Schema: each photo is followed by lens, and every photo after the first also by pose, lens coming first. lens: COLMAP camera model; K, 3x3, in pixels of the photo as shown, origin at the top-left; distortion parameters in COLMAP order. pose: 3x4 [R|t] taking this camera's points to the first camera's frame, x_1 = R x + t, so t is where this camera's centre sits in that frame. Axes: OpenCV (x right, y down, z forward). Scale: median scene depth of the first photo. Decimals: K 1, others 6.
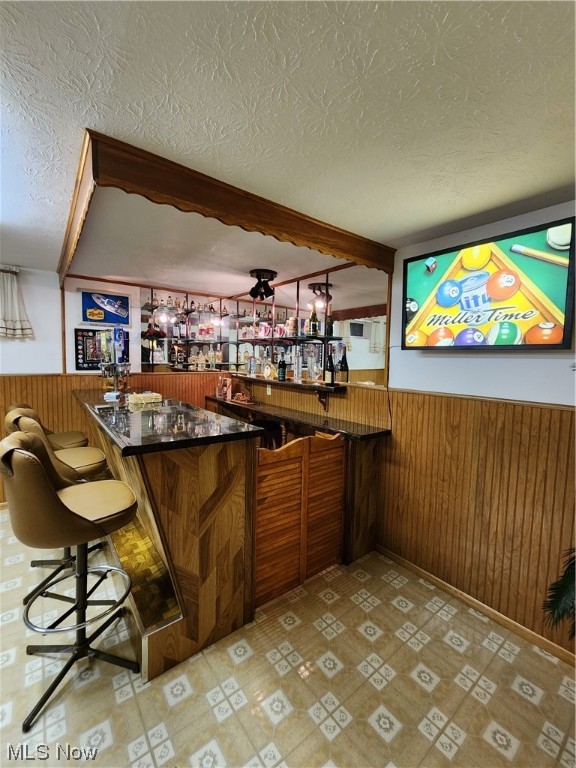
lens RADIAL K [[315.3, 0, 288.1], [0, 315.3, 379.9], [0, 0, 1]] dist [-0.003595, -0.000765]
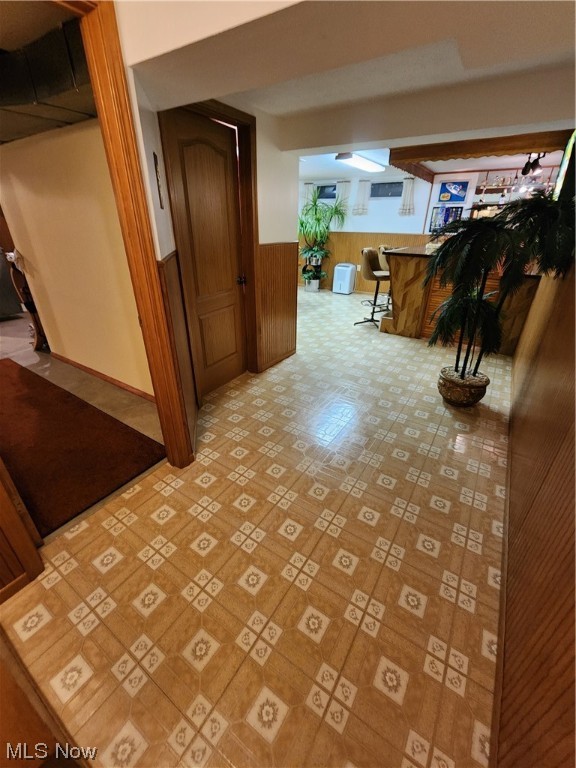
lens RADIAL K [[315.3, 0, 287.8], [0, 315.3, 383.6], [0, 0, 1]] dist [-0.003595, -0.000765]
pose [[0.327124, 0.414758, -0.849097, 1.016306], [-0.067946, 0.906531, 0.416636, 0.060939], [0.942536, -0.078599, 0.324729, -0.460712]]
